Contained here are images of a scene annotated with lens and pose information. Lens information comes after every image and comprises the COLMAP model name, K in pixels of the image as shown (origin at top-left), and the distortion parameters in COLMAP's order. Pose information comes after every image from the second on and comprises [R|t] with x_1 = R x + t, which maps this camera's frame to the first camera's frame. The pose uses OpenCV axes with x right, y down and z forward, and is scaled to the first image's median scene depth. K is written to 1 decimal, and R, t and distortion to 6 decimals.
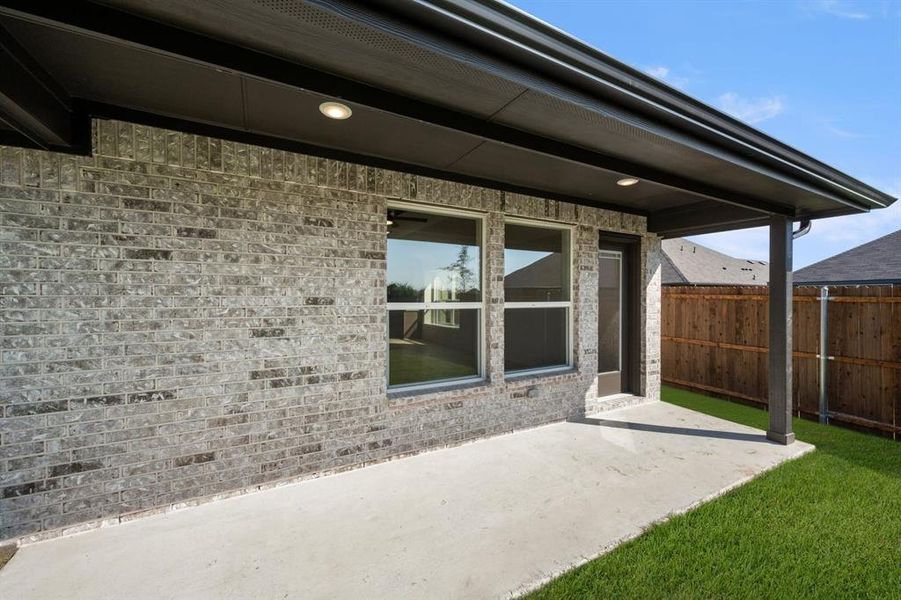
lens RADIAL K [[358.7, 0, 453.4], [0, 358.7, 300.6], [0, 0, 1]] dist [-0.001484, 0.000899]
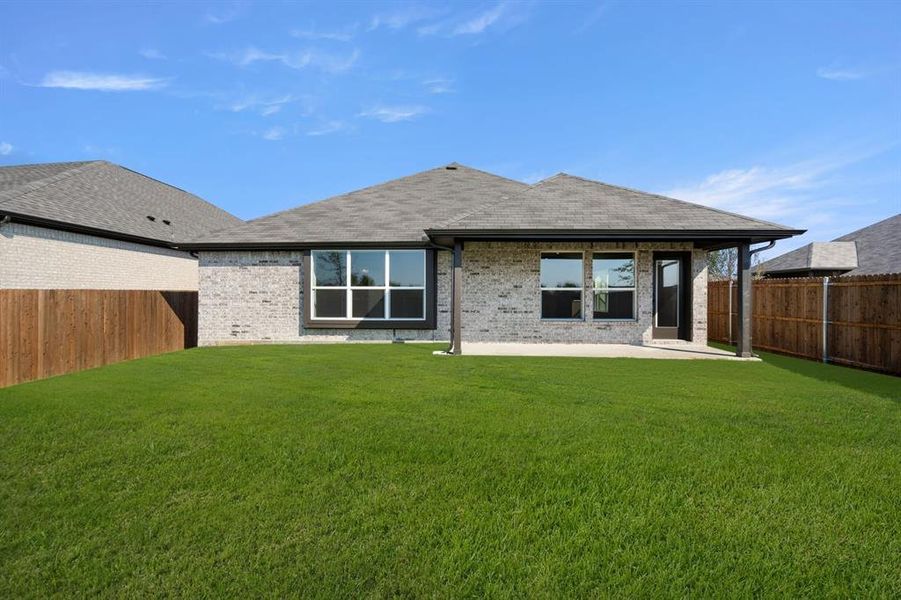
lens RADIAL K [[358.7, 0, 451.6], [0, 358.7, 297.7], [0, 0, 1]] dist [-0.001484, 0.000899]
pose [[0.858462, 0.002160, -0.512873, 0.611906], [-0.006420, 0.999958, -0.006534, 0.102408], [0.512837, 0.008902, 0.858440, -1.643140]]
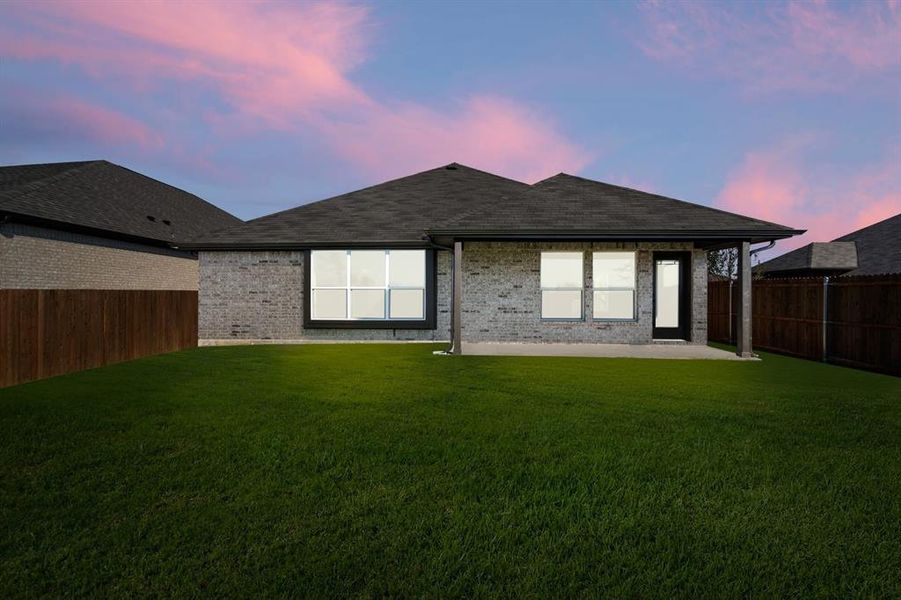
lens RADIAL K [[358.7, 0, 452.0], [0, 358.7, 297.6], [0, 0, 1]] dist [-0.001484, 0.000899]
pose [[0.858372, 0.001988, -0.513024, 0.614837], [-0.006293, 0.999958, -0.006656, 0.102071], [0.512989, 0.008942, 0.858348, -1.641412]]
